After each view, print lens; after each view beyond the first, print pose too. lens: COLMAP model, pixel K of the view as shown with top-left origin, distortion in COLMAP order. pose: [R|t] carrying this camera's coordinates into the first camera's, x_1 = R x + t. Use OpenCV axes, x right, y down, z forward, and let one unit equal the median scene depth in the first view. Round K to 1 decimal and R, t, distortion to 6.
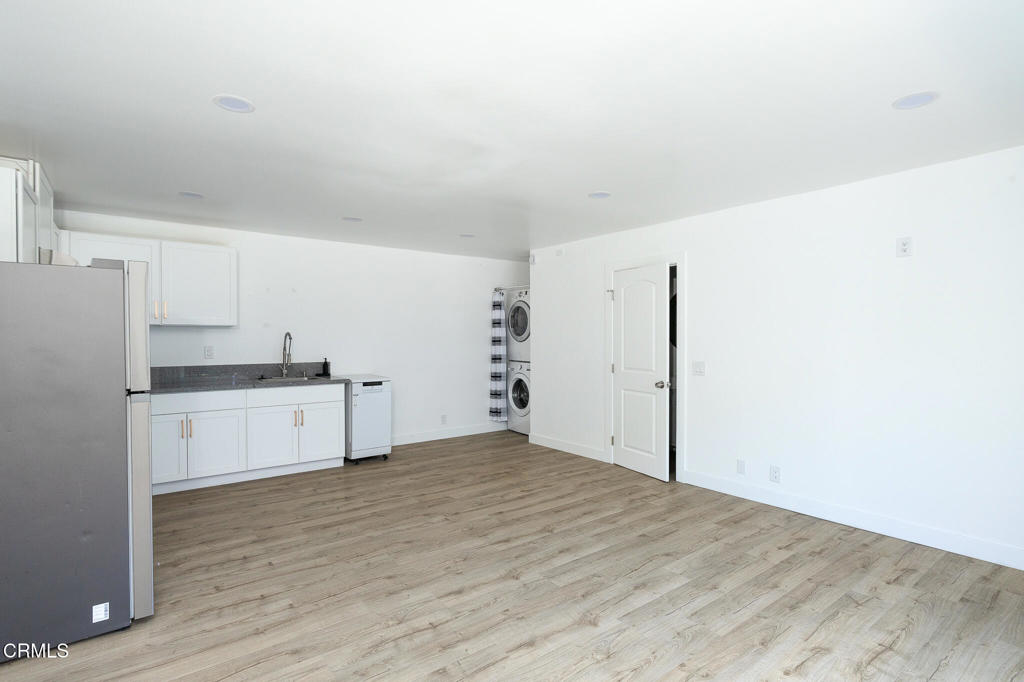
lens RADIAL K [[497.7, 0, 495.3], [0, 497.7, 342.2], [0, 0, 1]] dist [-0.000712, 0.000705]
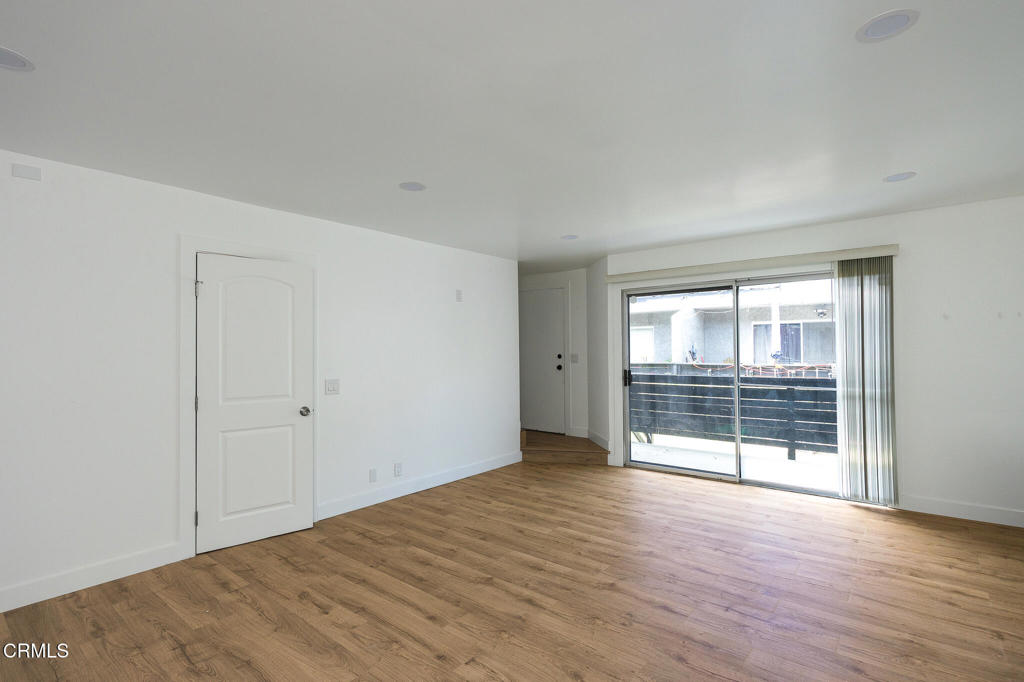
lens RADIAL K [[497.7, 0, 495.3], [0, 497.7, 342.2], [0, 0, 1]] dist [-0.000712, 0.000705]
pose [[-0.237509, 0.021594, 0.971145, -0.670174], [0.020178, 0.999647, -0.017293, -0.016843], [-0.971176, 0.015489, -0.237861, 1.068286]]
